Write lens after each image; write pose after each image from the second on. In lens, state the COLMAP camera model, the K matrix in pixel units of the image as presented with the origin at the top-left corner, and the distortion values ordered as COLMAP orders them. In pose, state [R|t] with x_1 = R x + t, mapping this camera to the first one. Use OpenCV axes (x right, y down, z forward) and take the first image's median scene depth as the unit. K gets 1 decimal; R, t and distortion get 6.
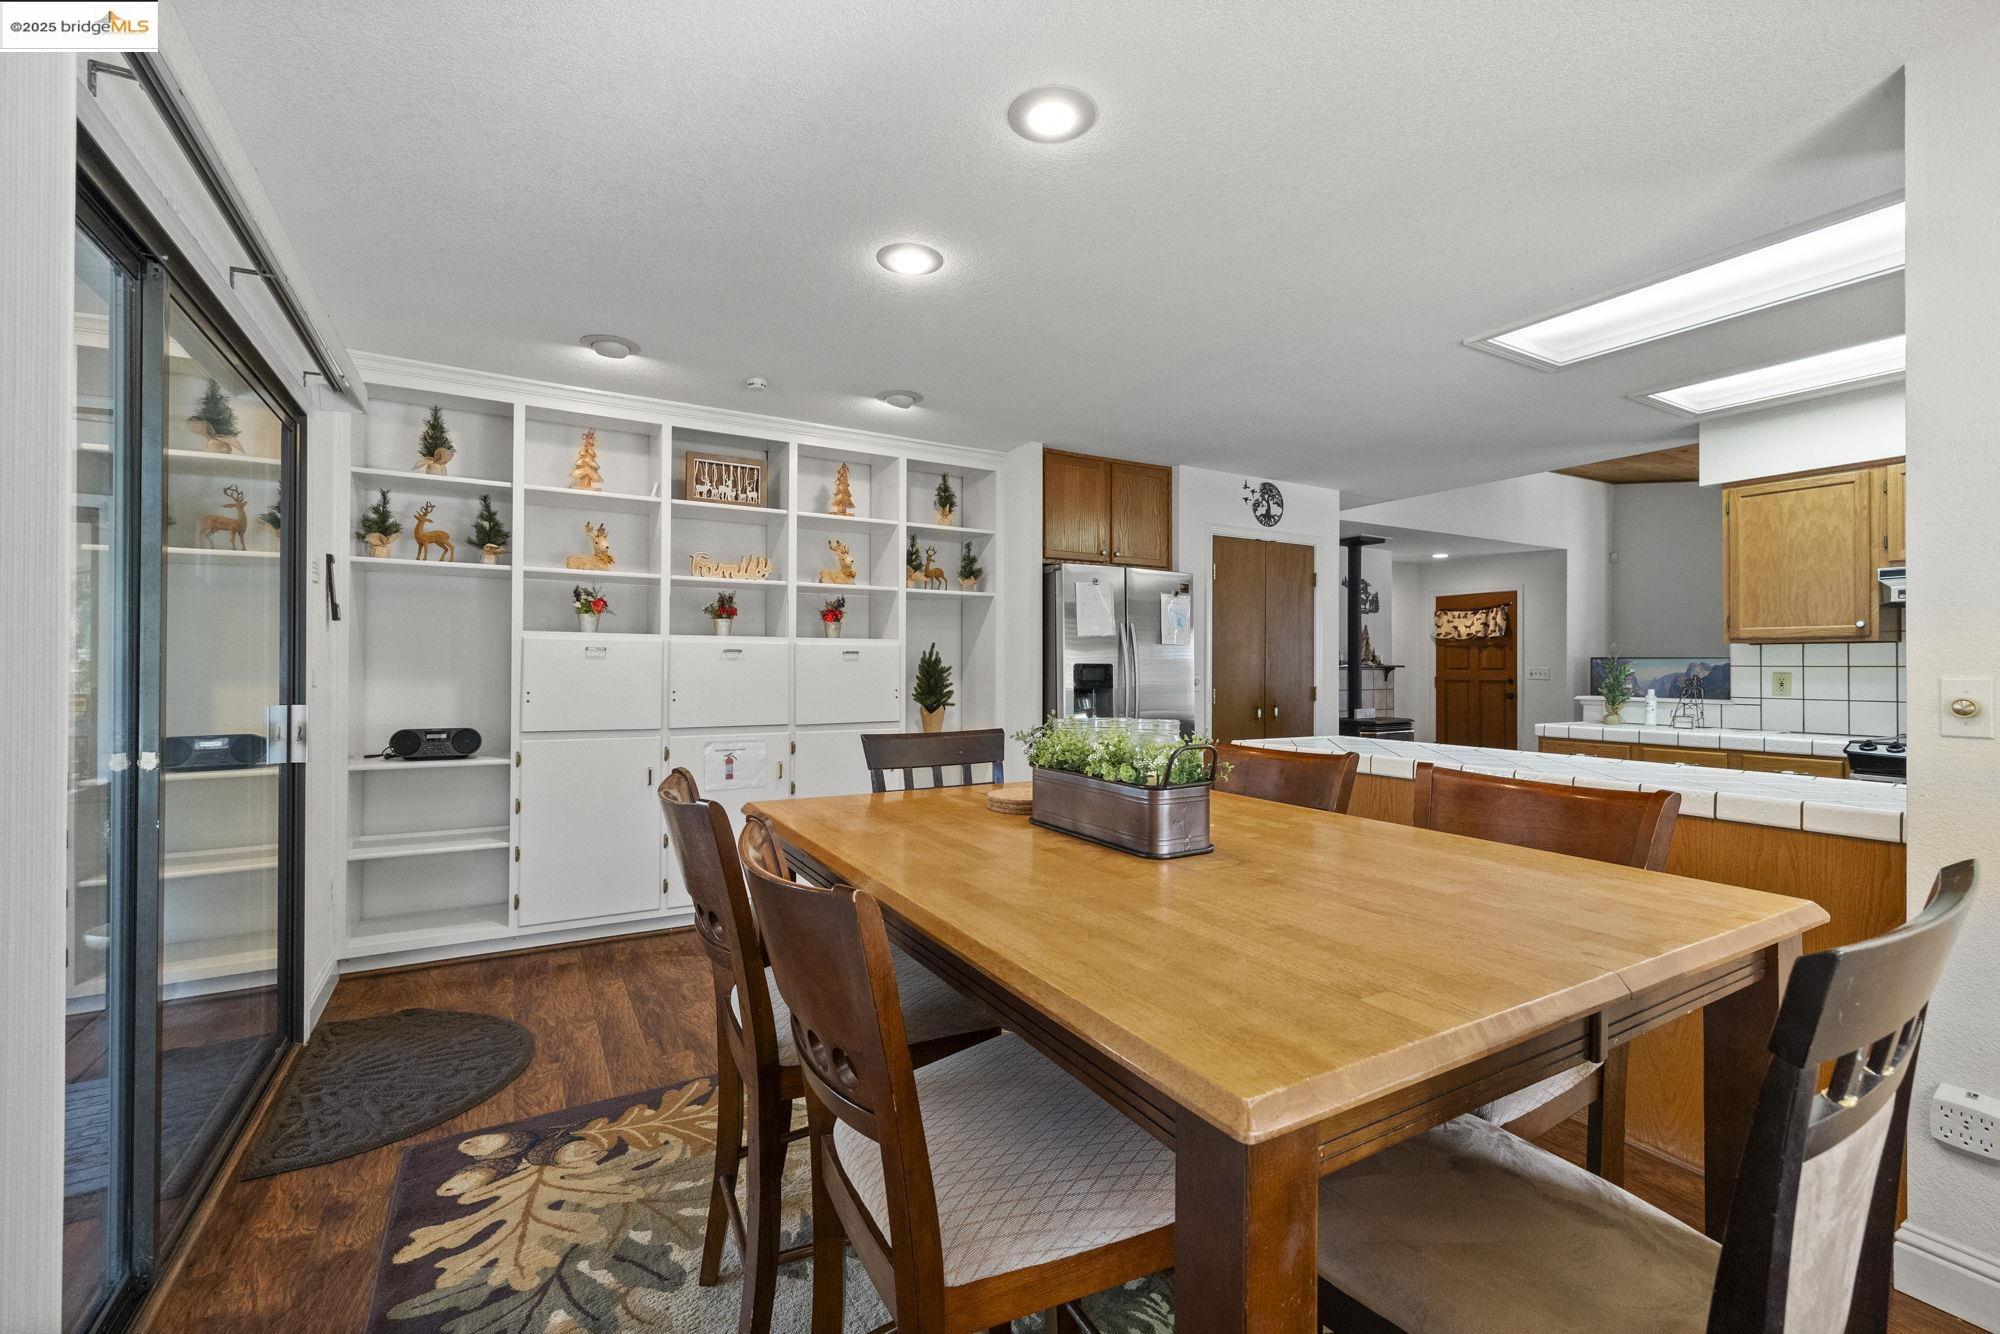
lens RADIAL K [[861.0, 0, 1050.6], [0, 861.0, 668.3], [0, 0, 1]] dist [-0.010011, 0.000091]
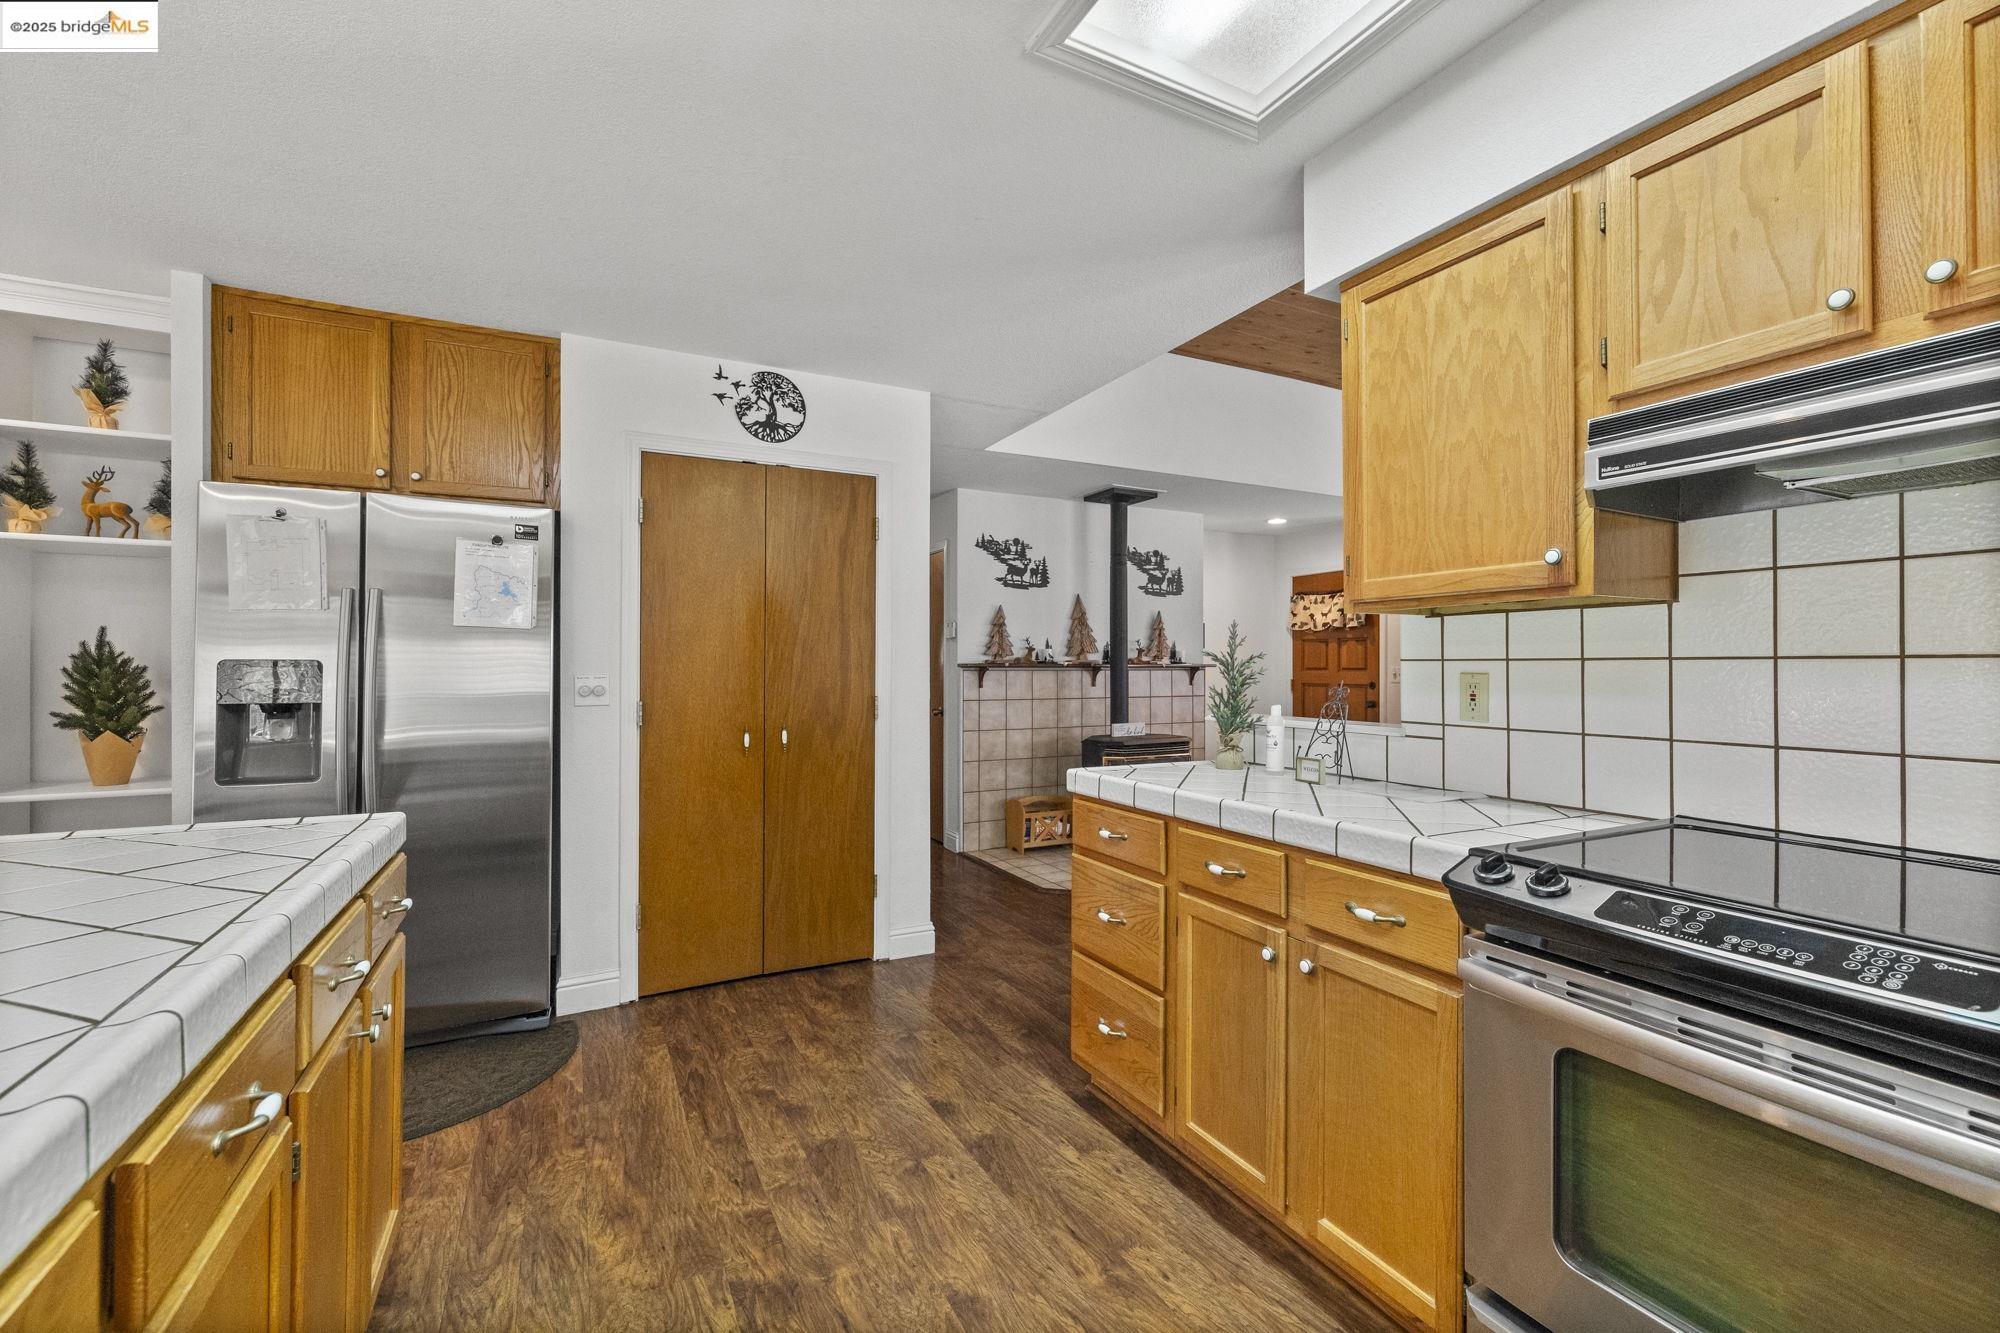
lens RADIAL K [[861.0, 0, 1050.6], [0, 861.0, 667.8], [0, 0, 1]] dist [-0.010011, 0.000091]
pose [[0.999056, -0.002304, -0.043379, 0.486222], [0.002172, 0.999993, -0.003095, 0.002644], [0.043386, 0.002998, 0.999054, 0.384379]]
